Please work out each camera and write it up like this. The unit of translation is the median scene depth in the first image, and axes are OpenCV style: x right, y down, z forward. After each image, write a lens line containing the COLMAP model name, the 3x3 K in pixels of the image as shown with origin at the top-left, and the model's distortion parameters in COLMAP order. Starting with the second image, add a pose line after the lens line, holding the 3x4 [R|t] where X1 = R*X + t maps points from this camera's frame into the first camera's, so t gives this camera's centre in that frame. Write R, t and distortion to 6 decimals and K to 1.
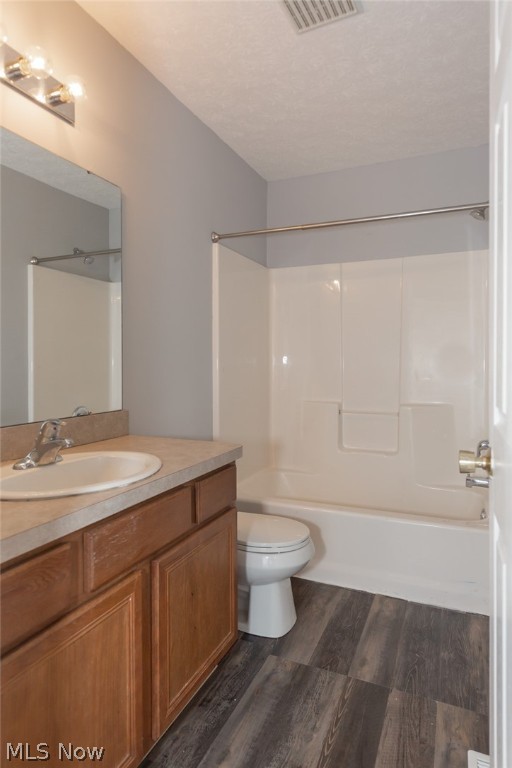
lens RADIAL K [[446.3, 0, 291.5], [0, 446.3, 369.9], [0, 0, 1]] dist [0.003162, 0.001962]
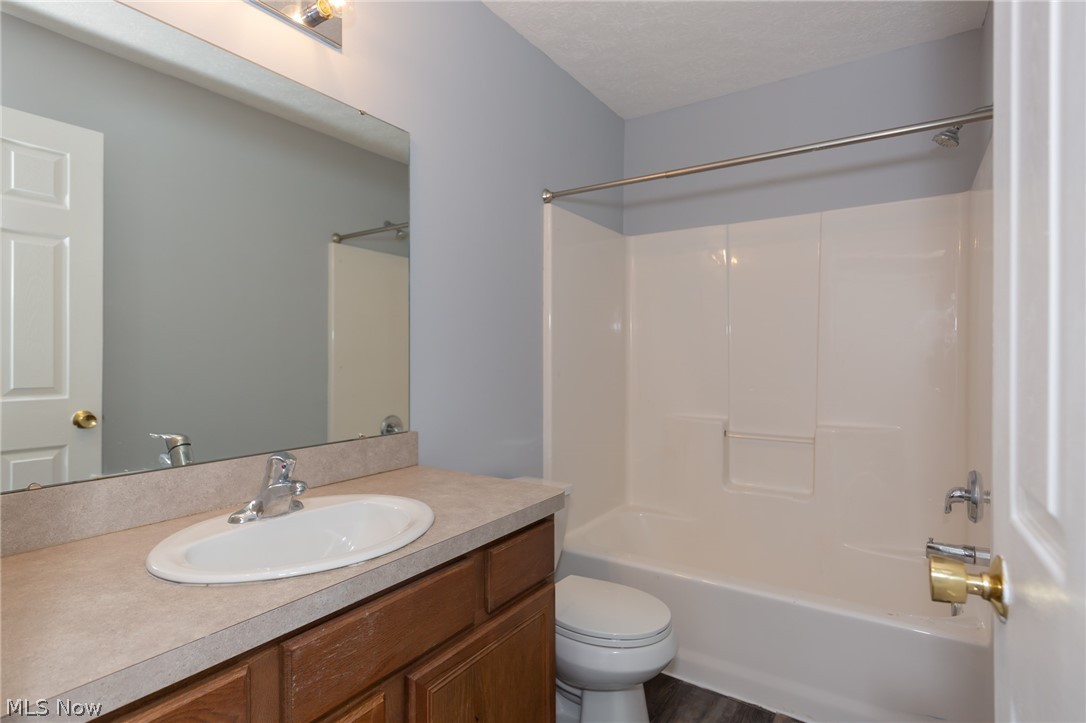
lens RADIAL K [[562.2, 0, 546.7], [0, 562.2, 358.1], [0, 0, 1]] dist [0.005596, 0.000803]
pose [[0.977505, 0.004709, -0.210862, 0.046843], [-0.008228, 0.999841, -0.015818, -0.021844], [0.210754, 0.017197, 0.977388, 0.158766]]
